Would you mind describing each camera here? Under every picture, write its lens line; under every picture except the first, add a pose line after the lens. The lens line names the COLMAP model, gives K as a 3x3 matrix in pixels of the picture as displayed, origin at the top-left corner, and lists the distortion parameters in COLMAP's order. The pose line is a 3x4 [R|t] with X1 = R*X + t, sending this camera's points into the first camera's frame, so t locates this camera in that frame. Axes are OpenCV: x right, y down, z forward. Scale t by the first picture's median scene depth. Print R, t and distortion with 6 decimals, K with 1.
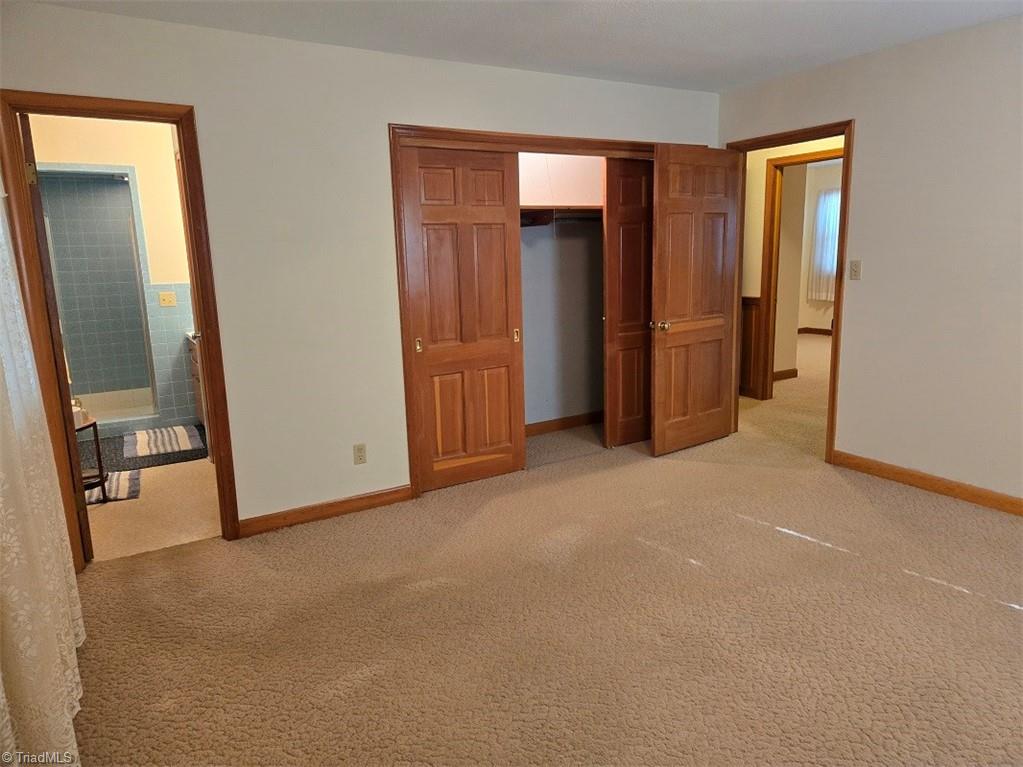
lens RADIAL K [[681.6, 0, 508.0], [0, 681.6, 355.8], [0, 0, 1]] dist [0.062620, -0.010661]
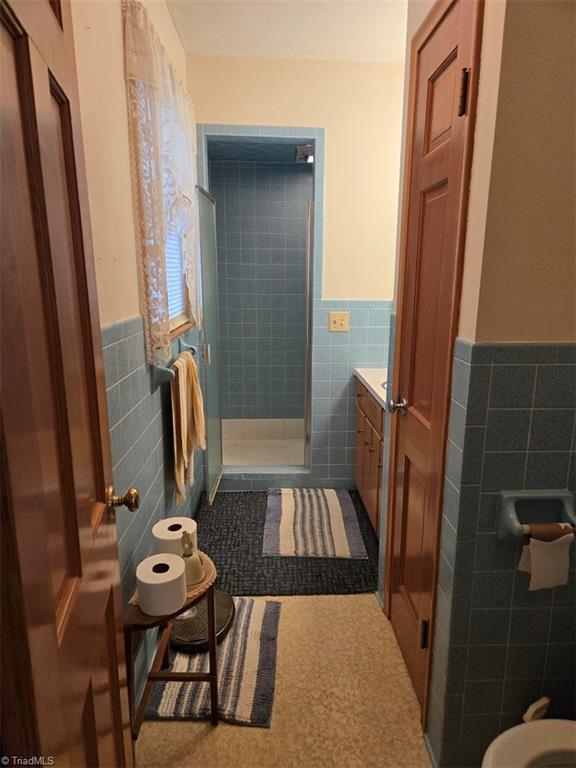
lens RADIAL K [[511.7, 0, 286.5], [0, 511.7, 385.4], [0, 0, 1]] dist [0.062620, -0.010661]
pose [[0.872381, 0.142920, -0.467468, -0.284705], [-0.115319, 0.989484, 0.087311, -0.056862], [0.475030, -0.022261, 0.879688, 0.508829]]
